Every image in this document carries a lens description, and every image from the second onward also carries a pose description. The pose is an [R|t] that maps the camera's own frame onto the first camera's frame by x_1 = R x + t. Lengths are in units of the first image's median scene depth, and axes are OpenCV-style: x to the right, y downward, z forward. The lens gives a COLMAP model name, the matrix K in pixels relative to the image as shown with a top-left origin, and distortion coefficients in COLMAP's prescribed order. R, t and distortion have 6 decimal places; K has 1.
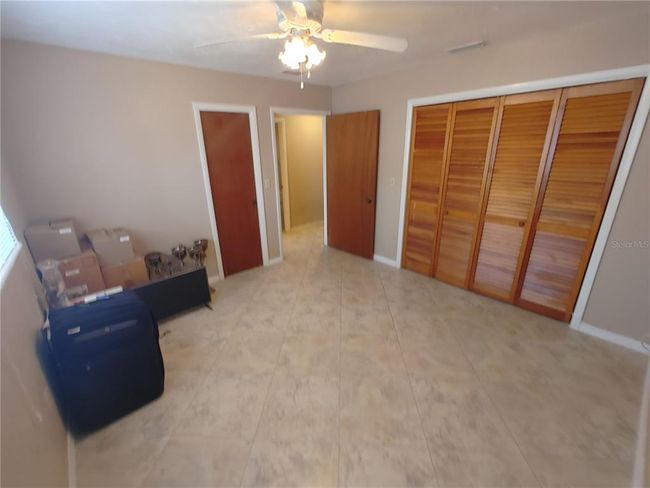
lens RADIAL K [[280.7, 0, 325.0], [0, 280.7, 244.0], [0, 0, 1]] dist [-0.002371, -0.000282]
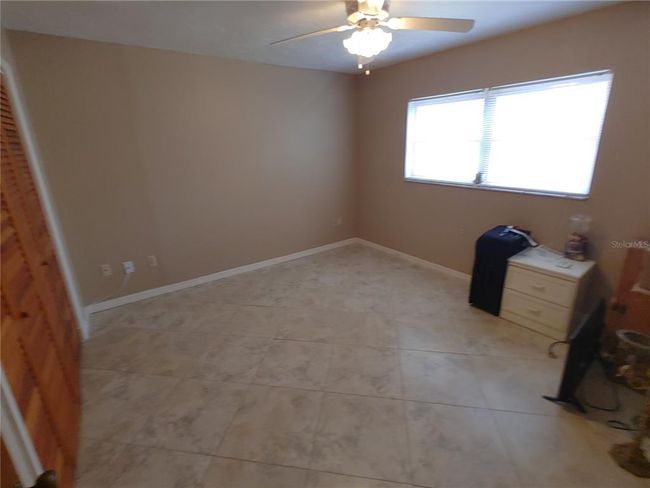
lens RADIAL K [[280.7, 0, 325.0], [0, 280.7, 244.0], [0, 0, 1]] dist [-0.002371, -0.000282]
pose [[-0.993398, 0.010238, 0.114259, -0.021209], [0.081012, 0.767803, 0.635544, -0.508743], [-0.081222, 0.640605, -0.763563, 1.553453]]
